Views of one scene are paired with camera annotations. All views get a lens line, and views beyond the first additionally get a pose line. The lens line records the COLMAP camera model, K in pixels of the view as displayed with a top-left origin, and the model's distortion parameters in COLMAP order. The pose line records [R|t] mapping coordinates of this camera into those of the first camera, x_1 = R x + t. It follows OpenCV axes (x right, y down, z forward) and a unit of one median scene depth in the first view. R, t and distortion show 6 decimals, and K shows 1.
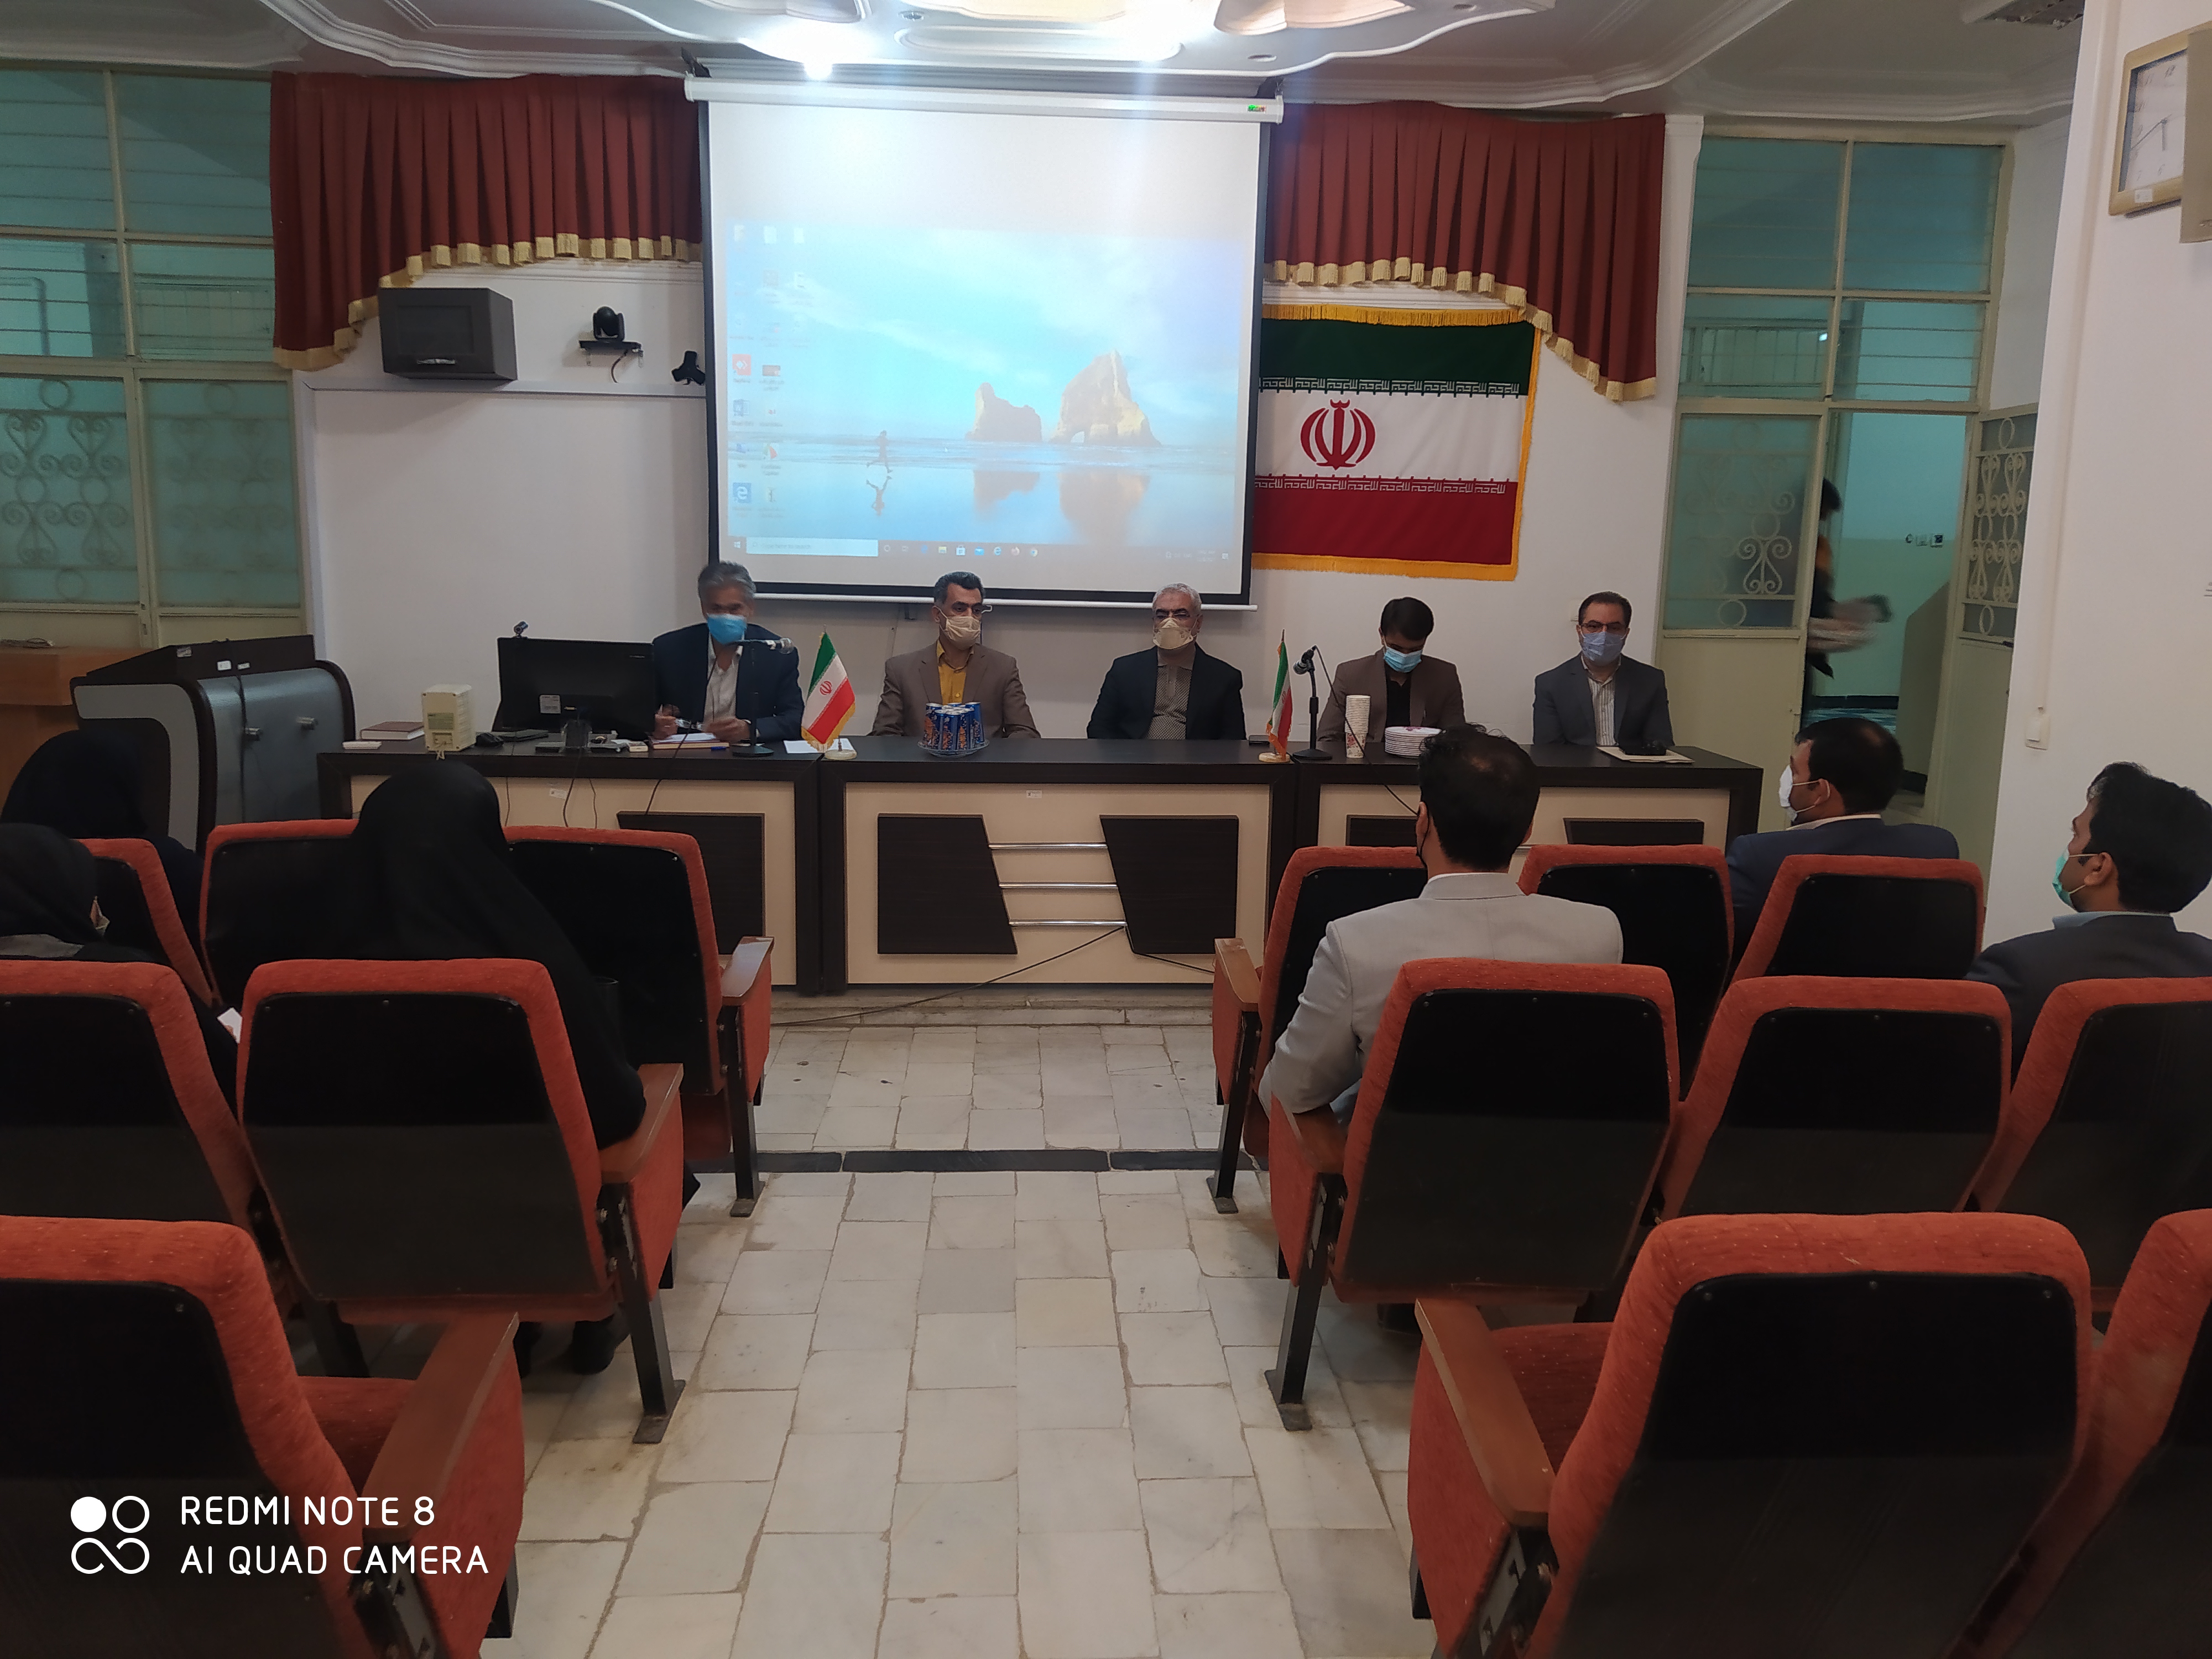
lens RADIAL K [[1639.7, 0, 1103.1], [0, 1639.7, 828.6], [0, 0, 1]] dist [0.058045, -0.032166]
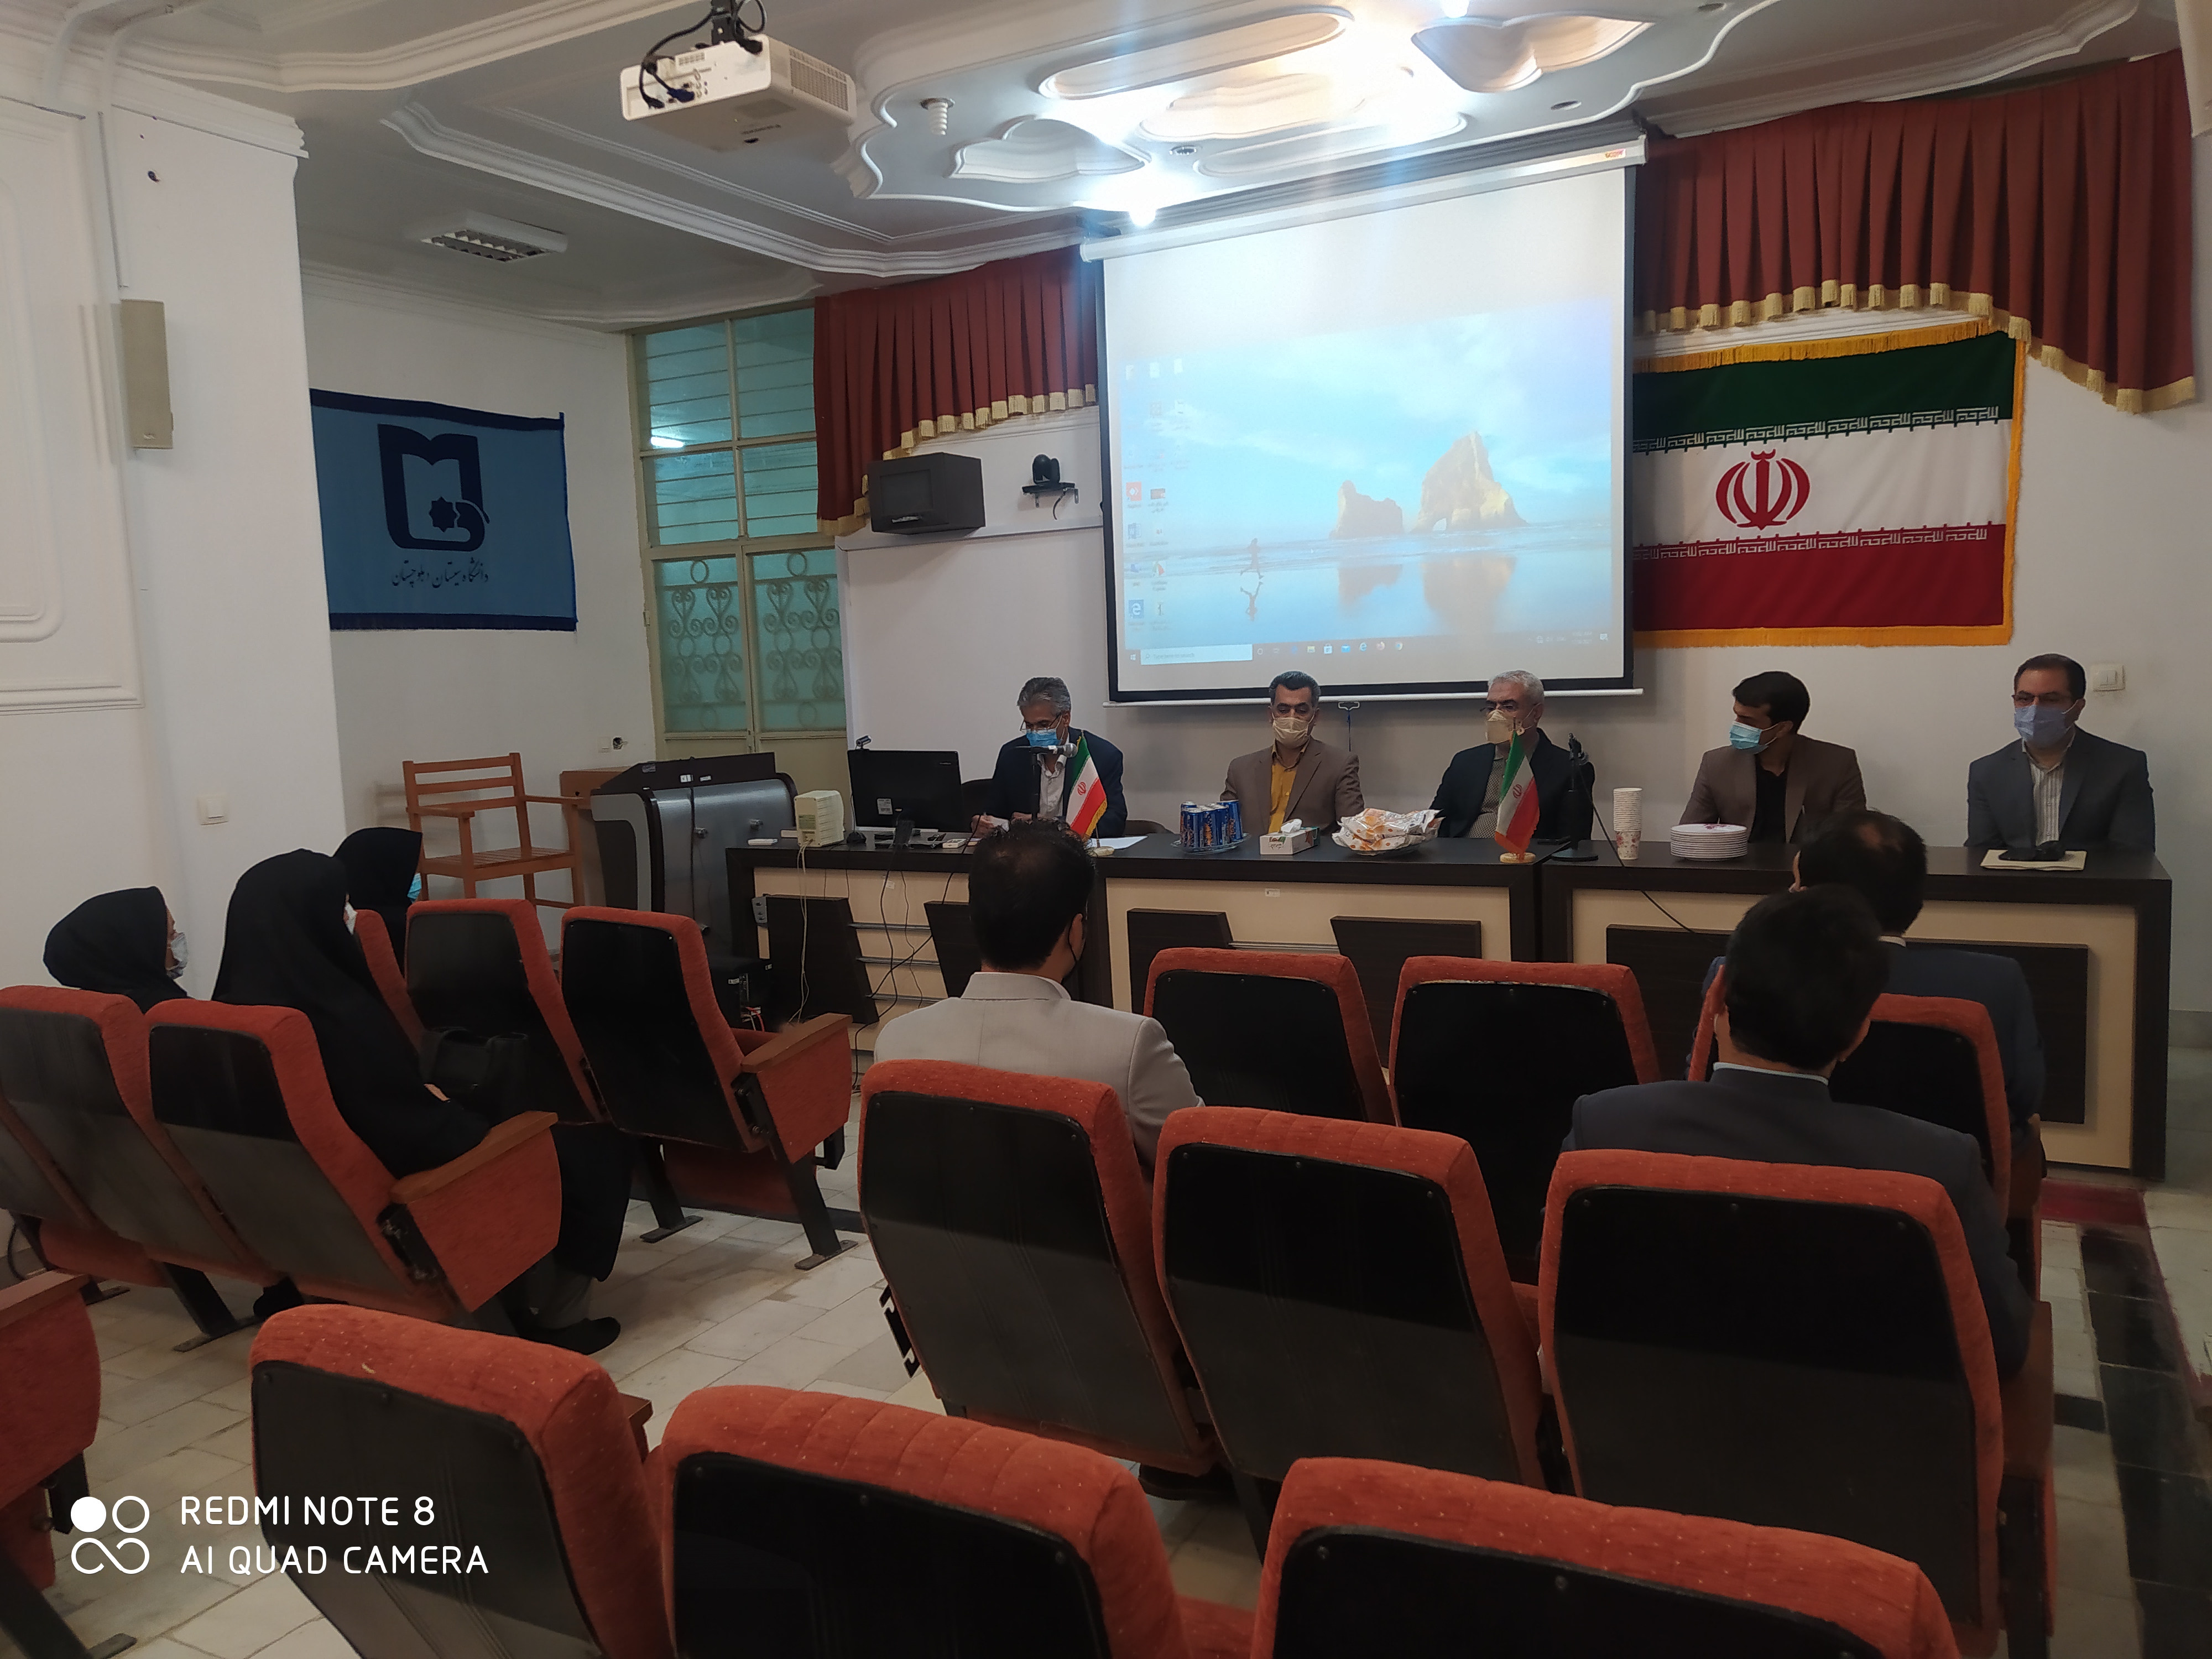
lens RADIAL K [[1627.8, 0, 1131.7], [0, 1627.8, 827.2], [0, 0, 1]] dist [0.081114, -0.109377]
pose [[0.856527, -0.001776, -0.516099, 0.327919], [-0.028982, 0.998251, -0.051535, -0.005886], [0.515288, 0.059099, 0.854977, 0.095559]]
